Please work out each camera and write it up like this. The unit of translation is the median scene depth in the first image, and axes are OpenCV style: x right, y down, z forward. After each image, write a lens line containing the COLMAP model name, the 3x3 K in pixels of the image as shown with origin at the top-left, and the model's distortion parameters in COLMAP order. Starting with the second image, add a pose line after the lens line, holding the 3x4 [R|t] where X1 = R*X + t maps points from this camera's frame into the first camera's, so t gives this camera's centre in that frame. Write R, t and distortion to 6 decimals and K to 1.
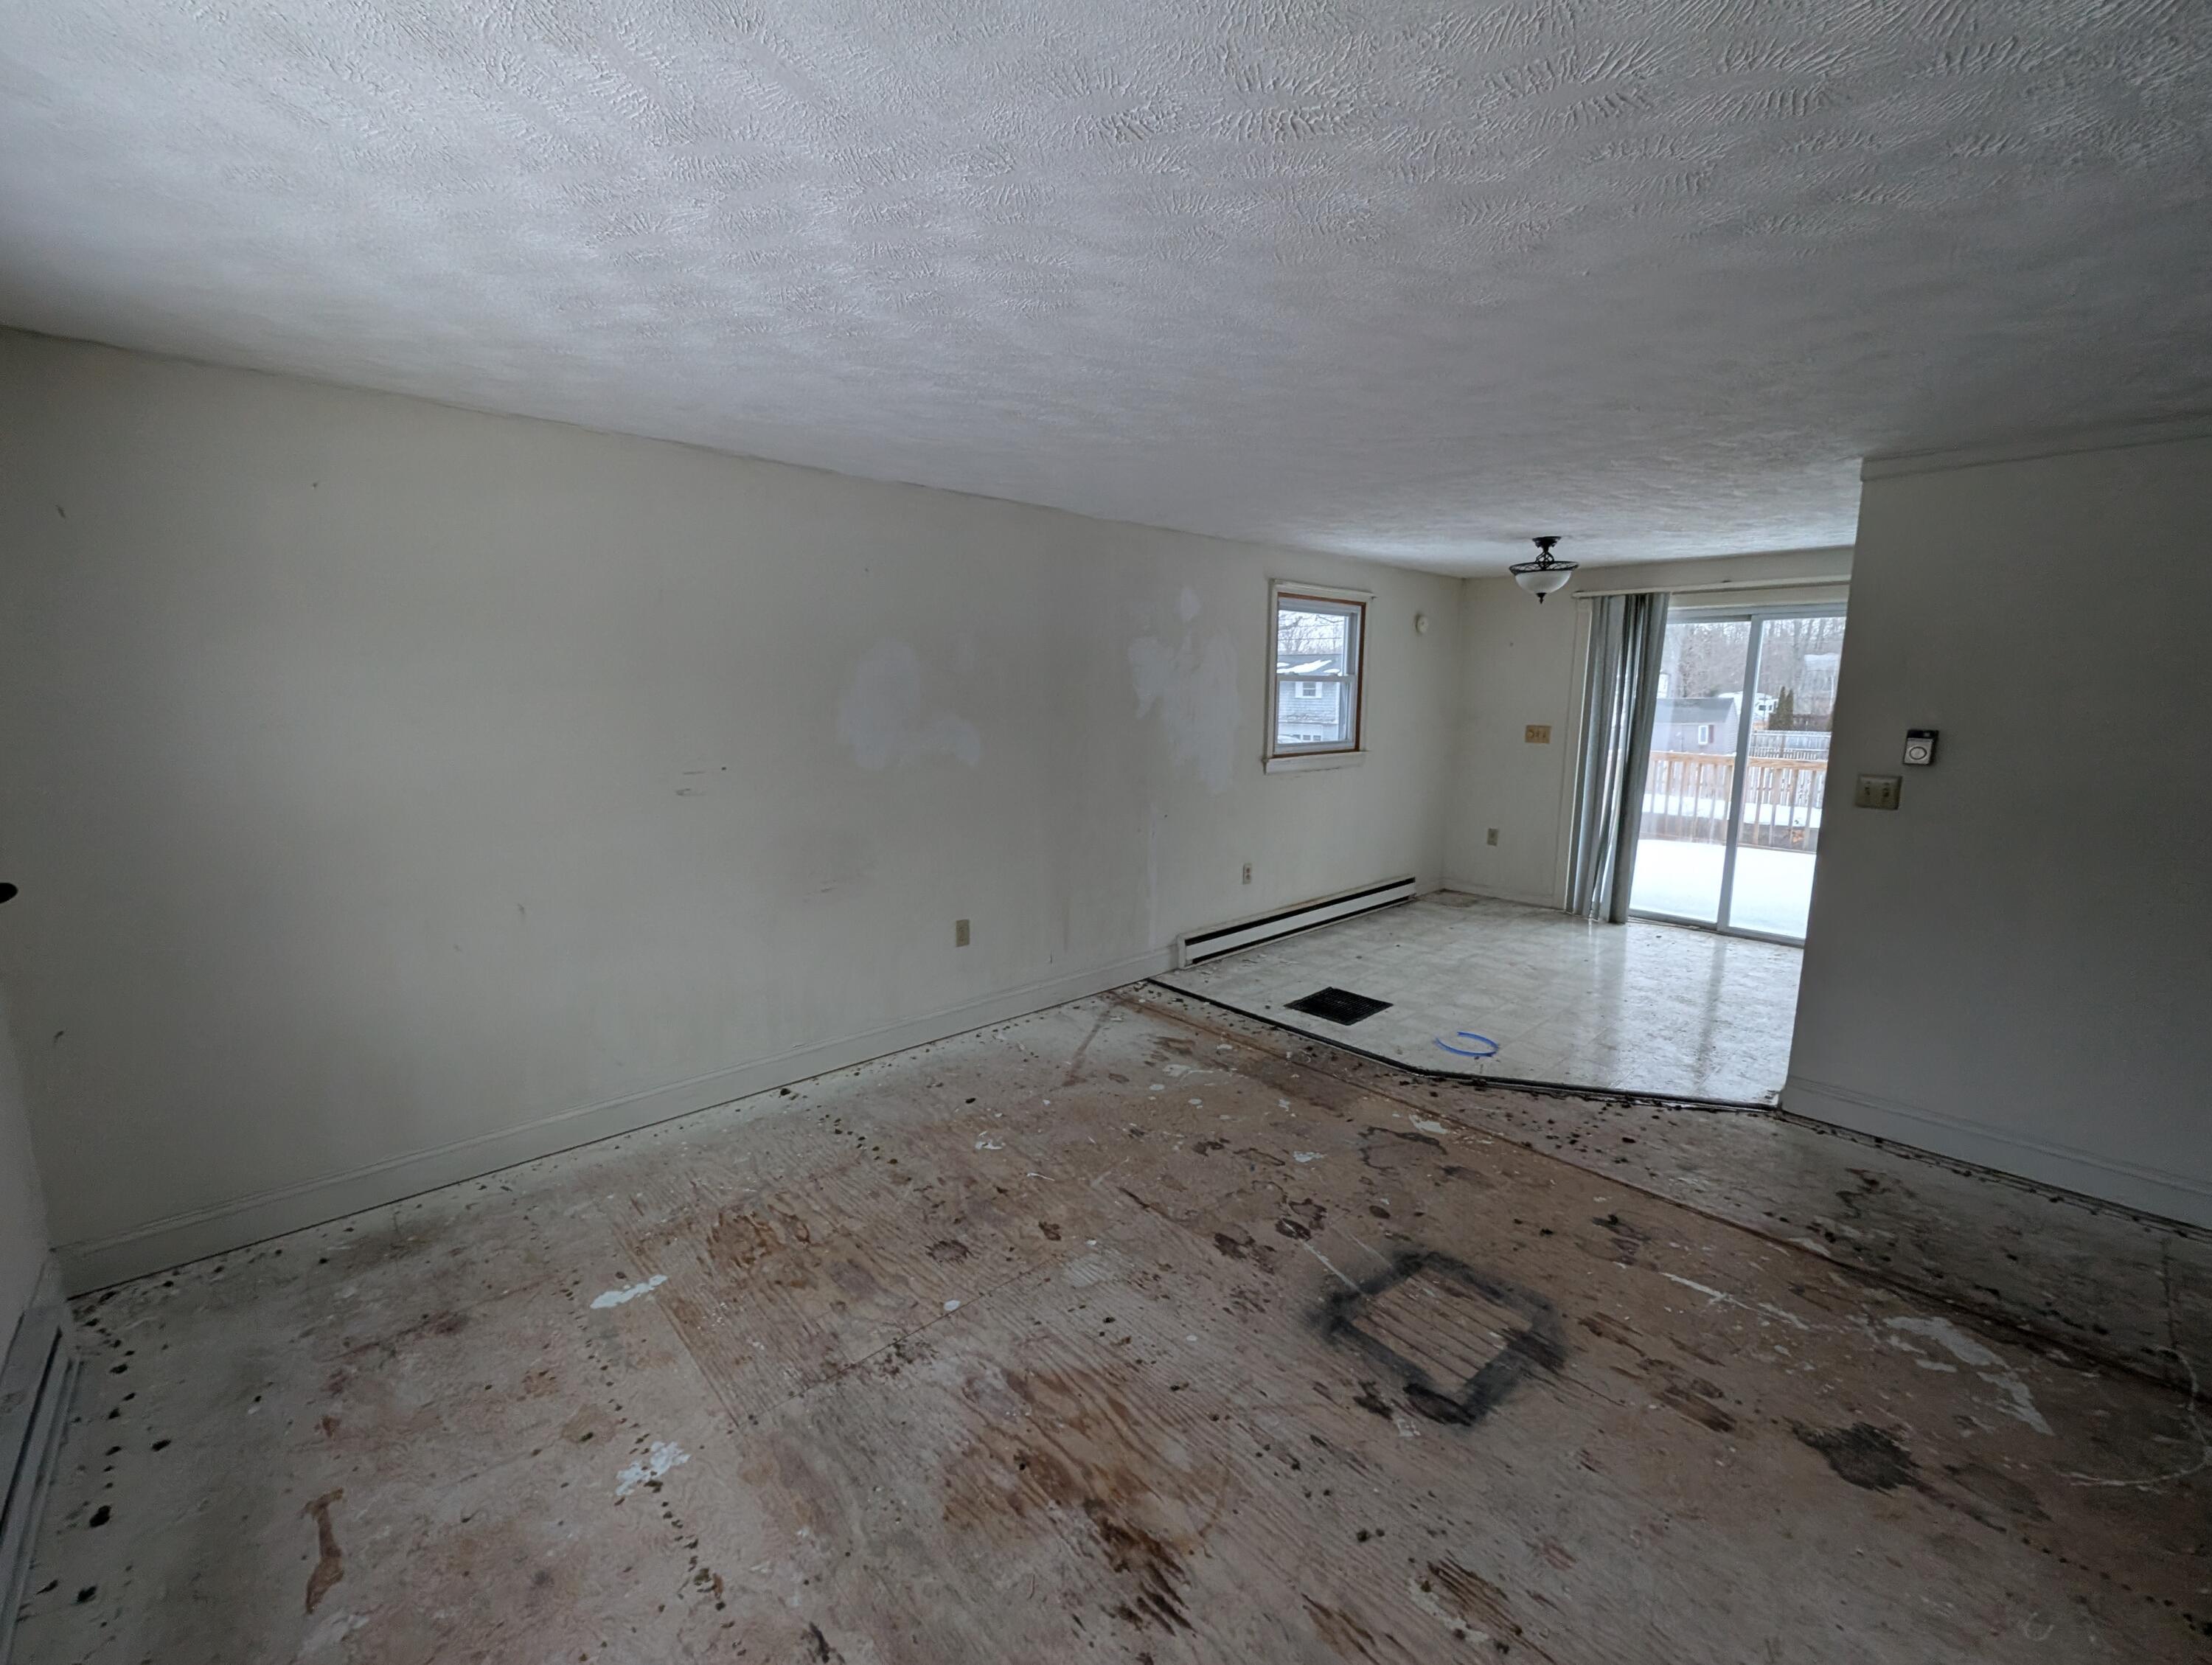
lens RADIAL K [[915.5, 0, 1106.0], [0, 915.5, 832.5], [0, 0, 1]] dist [-0.000894, -0.000087]
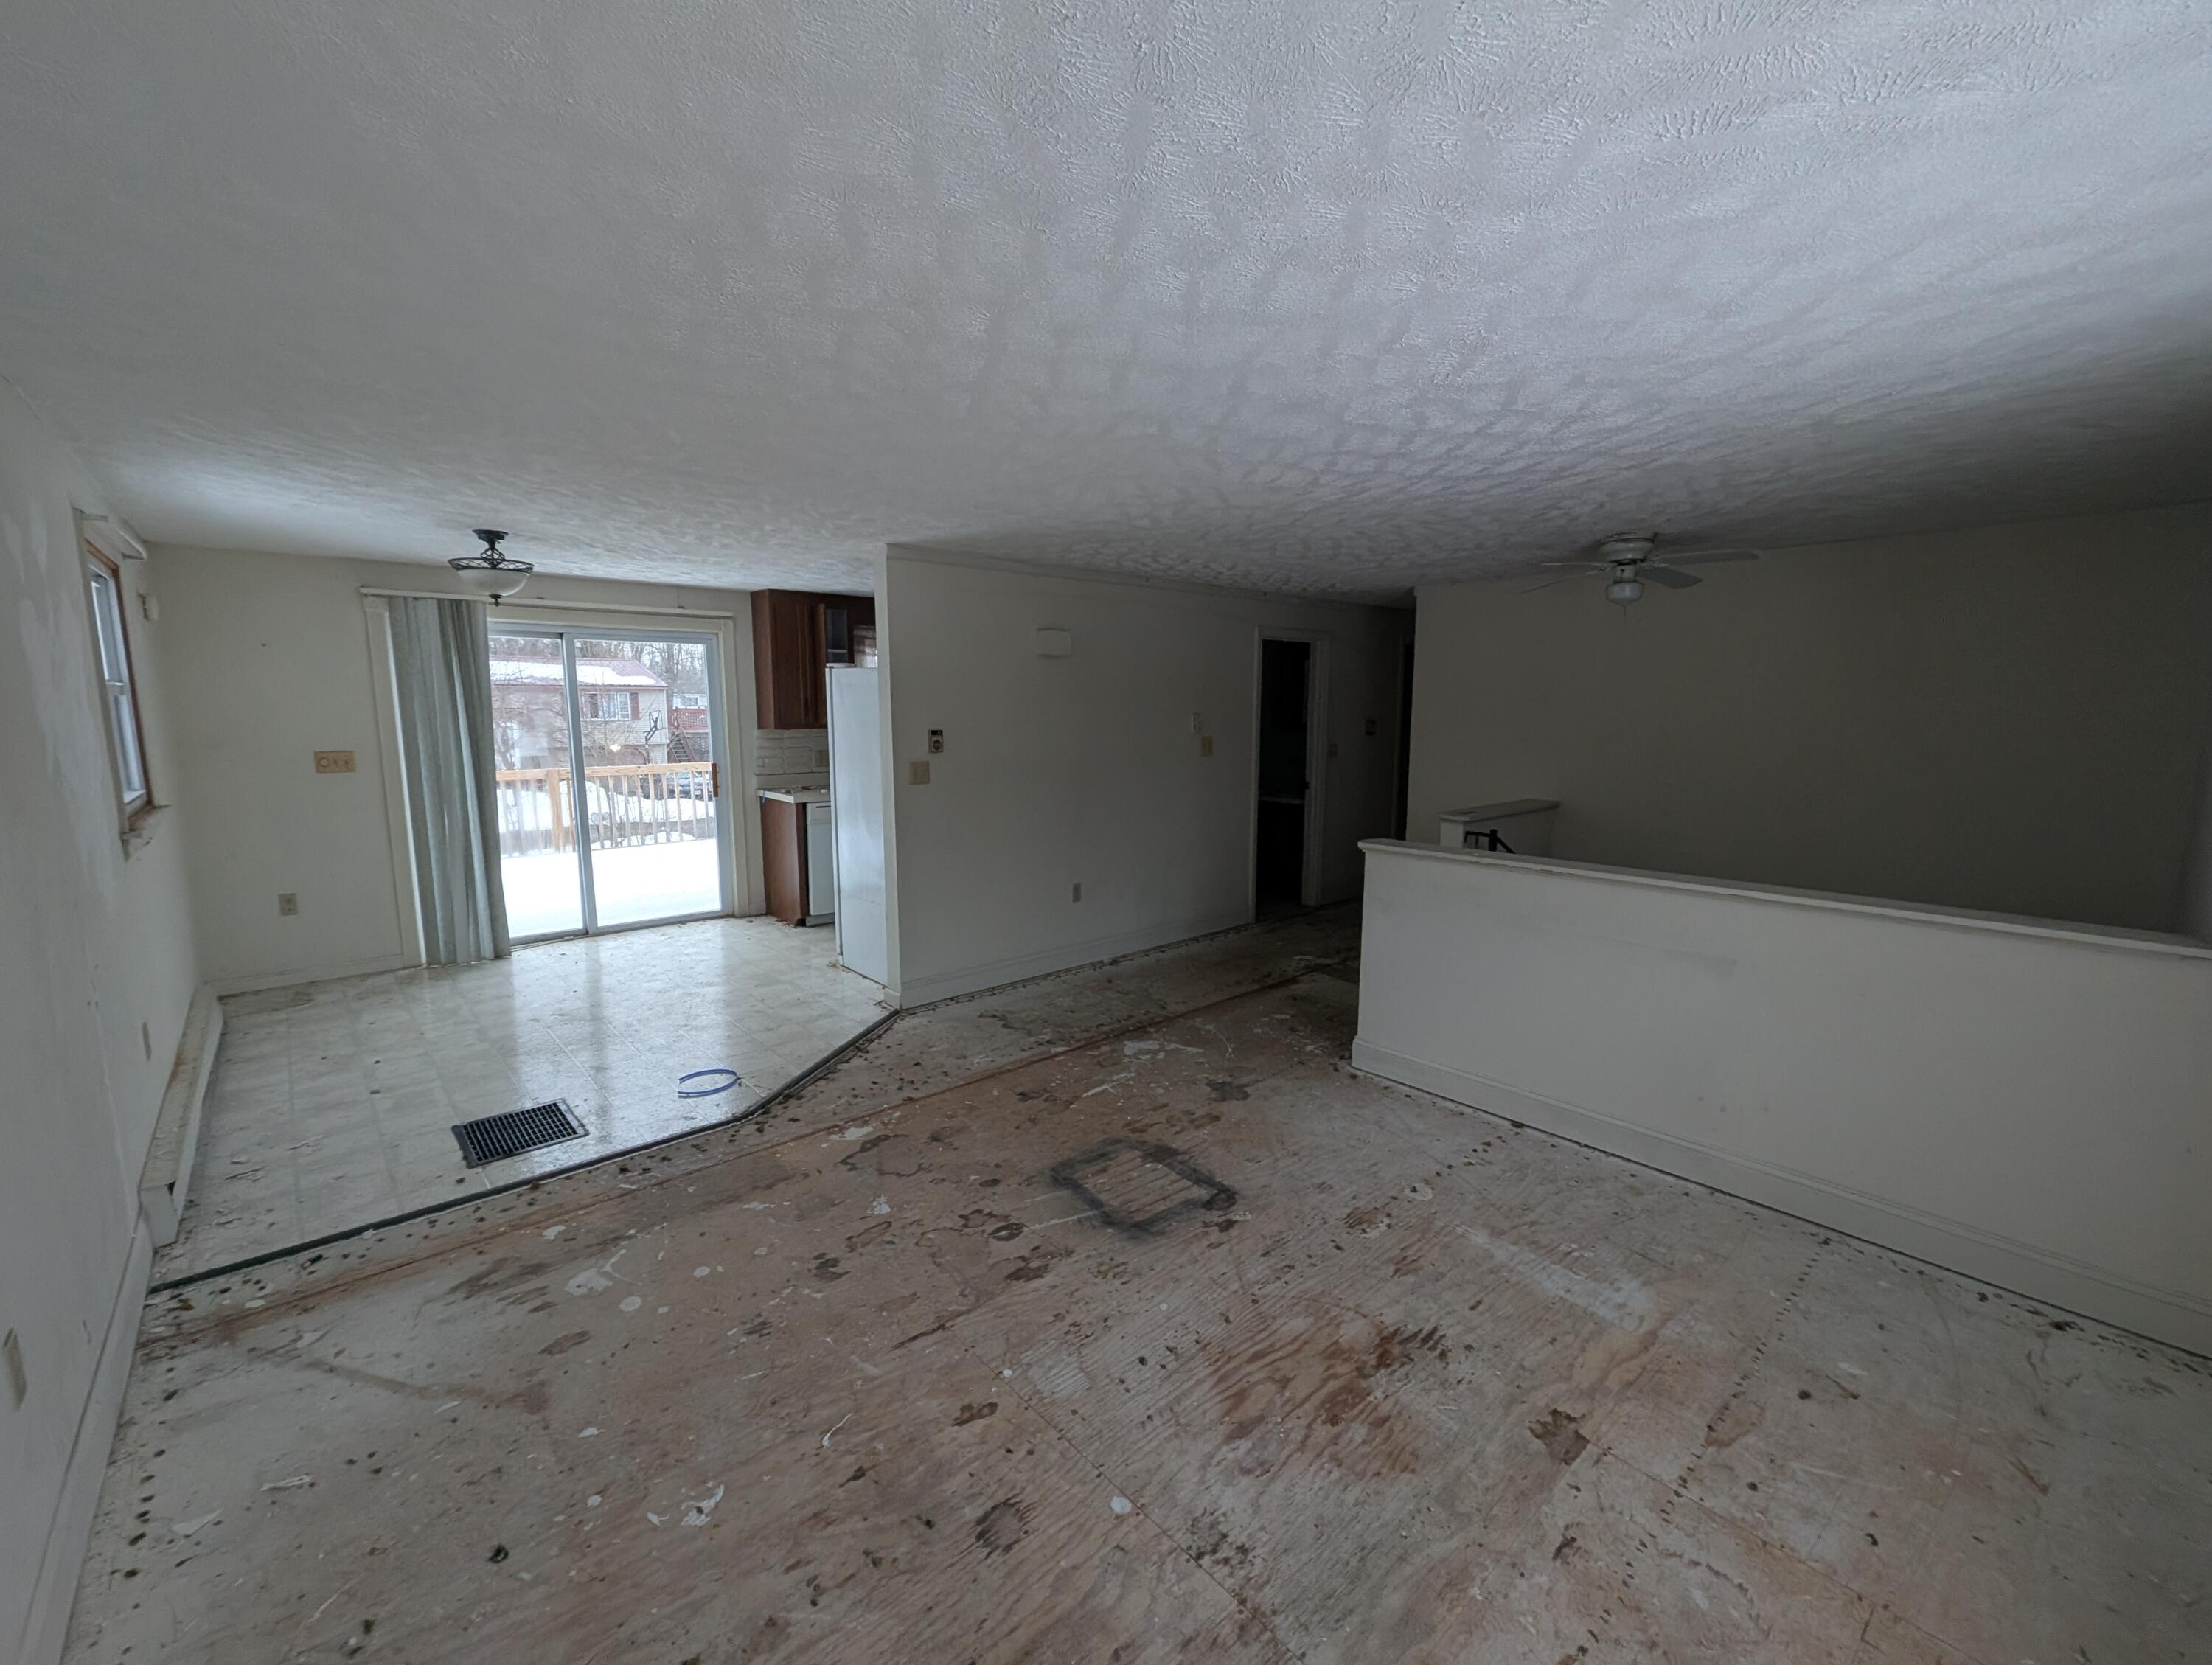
lens RADIAL K [[917.5, 0, 1106.0], [0, 917.5, 832.5], [0, 0, 1]] dist [-0.000122, 0.000023]
pose [[0.011725, -0.145520, 0.989286, -0.751411], [0.158613, 0.977098, 0.141848, -0.133097], [-0.987271, 0.155250, 0.034538, 0.790080]]
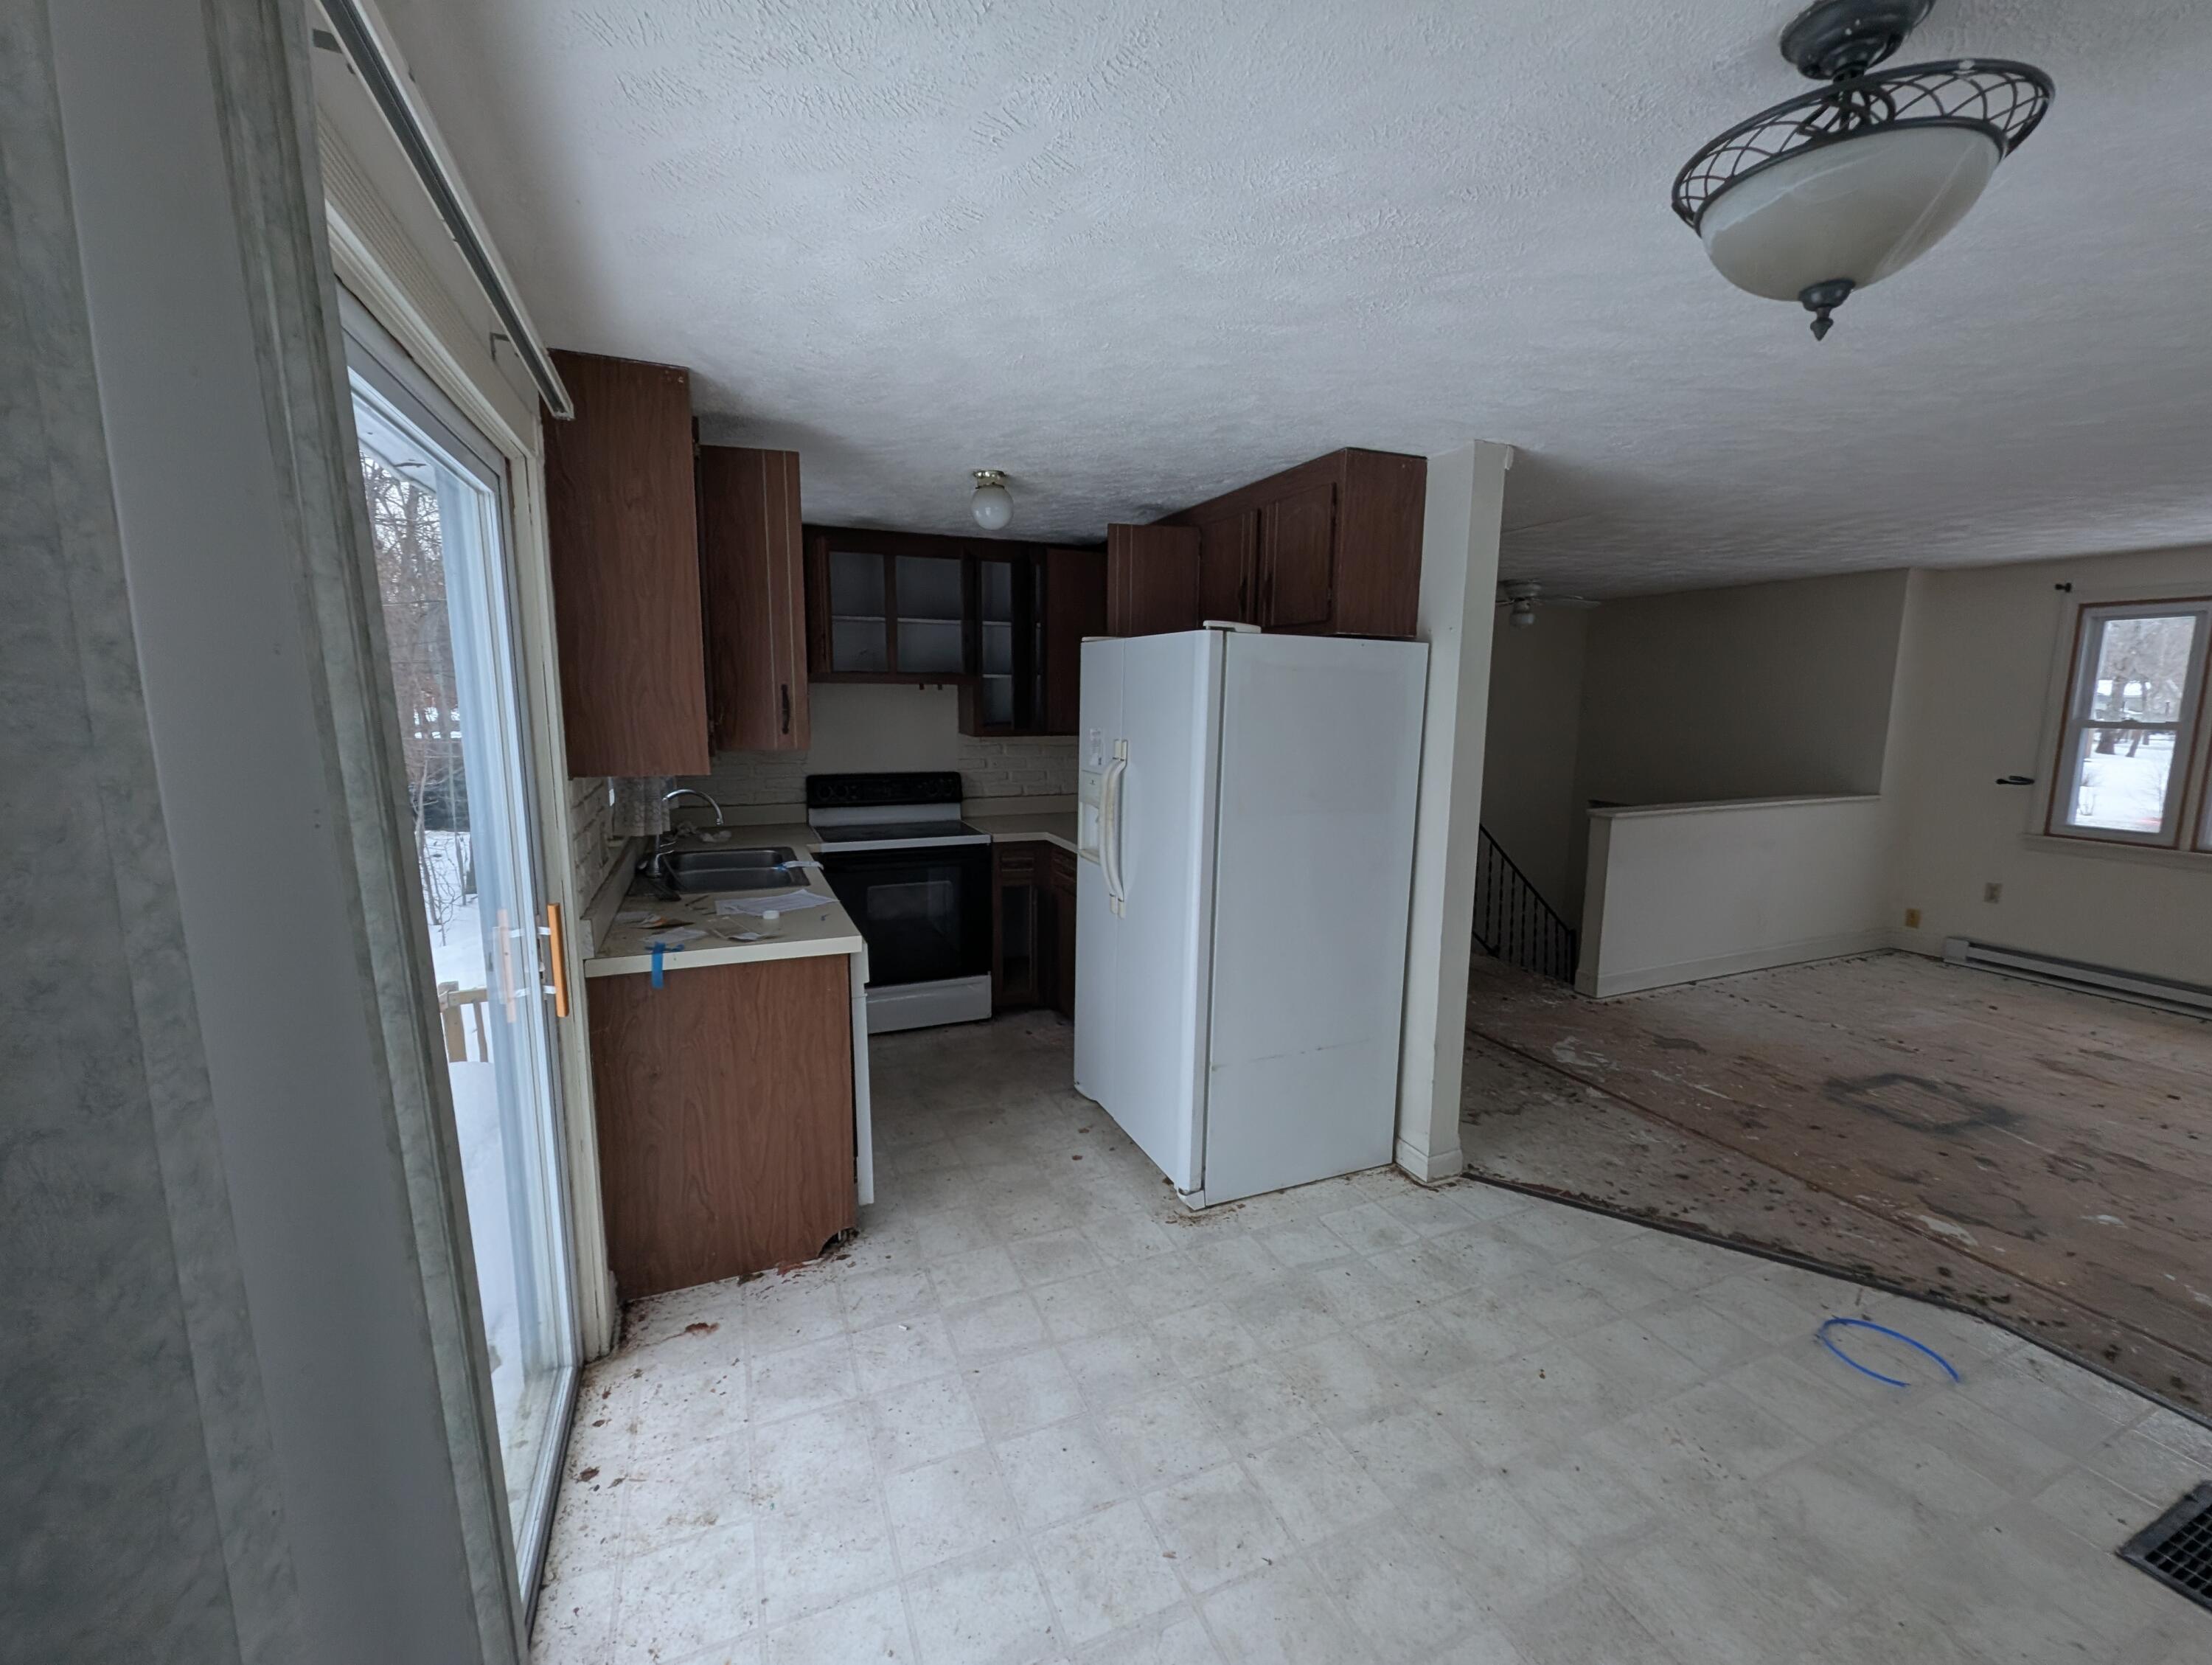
lens RADIAL K [[915.5, 0, 1106.0], [0, 915.5, 832.5], [0, 0, 1]] dist [-0.000894, -0.000087]
pose [[-0.941180, -0.061327, 0.332293, 1.020530], [0.044818, 0.952048, 0.302647, -0.390134], [-0.334919, 0.299738, -0.893301, 2.359671]]
